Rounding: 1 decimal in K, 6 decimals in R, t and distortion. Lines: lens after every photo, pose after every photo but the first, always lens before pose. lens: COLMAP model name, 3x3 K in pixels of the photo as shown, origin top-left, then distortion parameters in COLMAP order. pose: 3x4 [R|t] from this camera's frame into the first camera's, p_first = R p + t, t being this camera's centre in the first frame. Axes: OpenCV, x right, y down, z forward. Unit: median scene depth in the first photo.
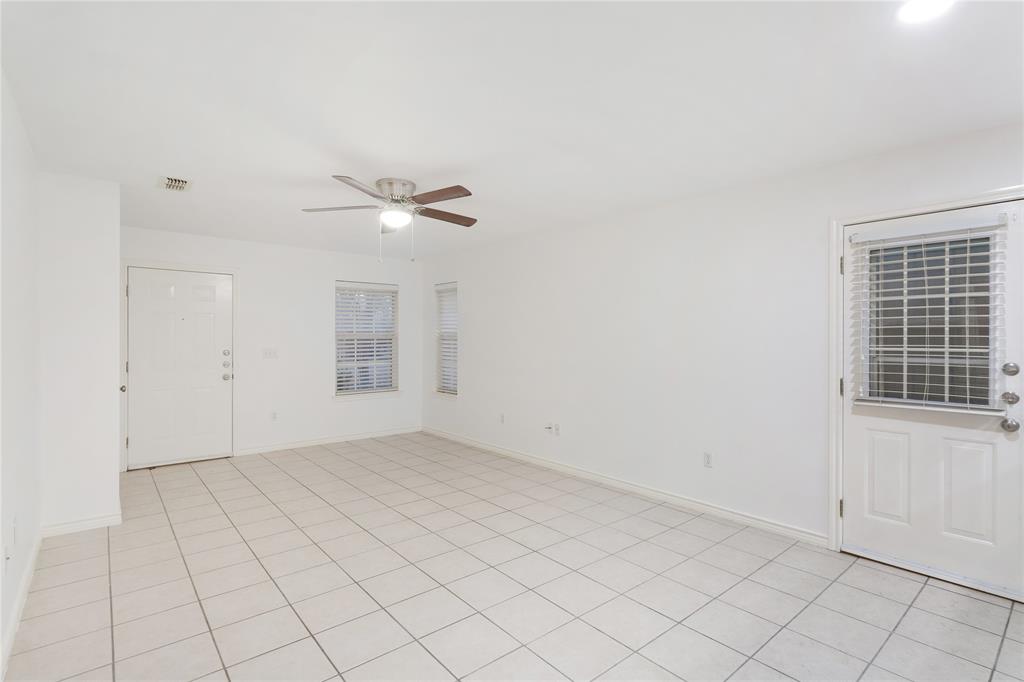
lens RADIAL K [[487.4, 0, 512.0], [0, 487.4, 341.0], [0, 0, 1]] dist [0.001877, 0.000252]
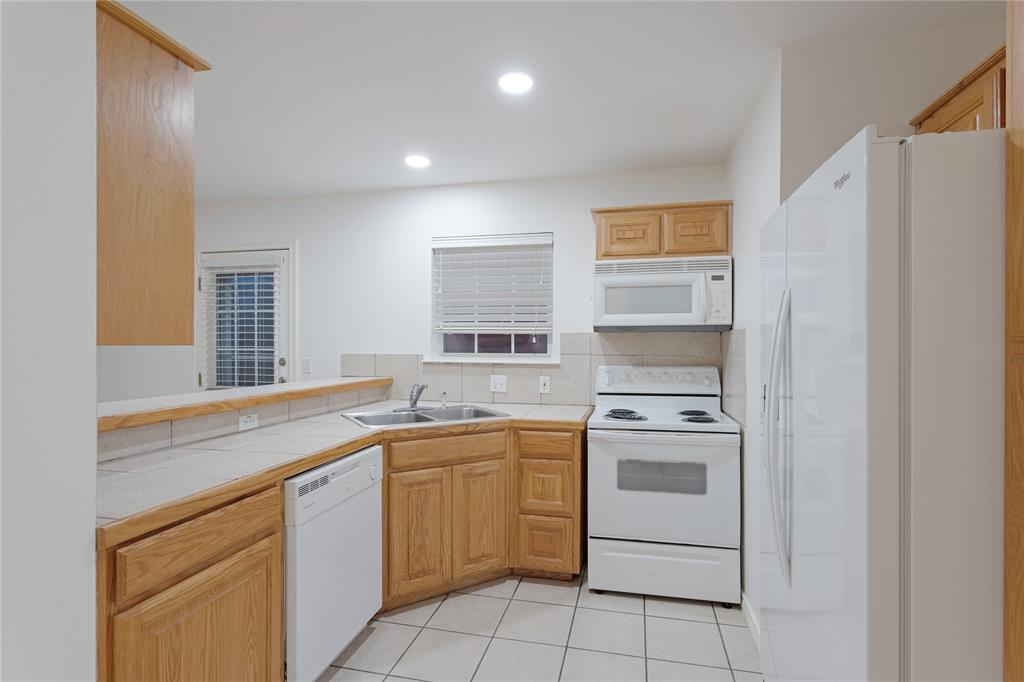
lens RADIAL K [[510.7, 0, 519.7], [0, 510.7, 346.9], [0, 0, 1]] dist [-0.010155, -0.000158]
pose [[0.798441, -0.004760, 0.602055, 0.633260], [0.002971, 0.999988, 0.003965, 0.007480], [-0.602066, -0.001377, 0.798445, -0.654662]]
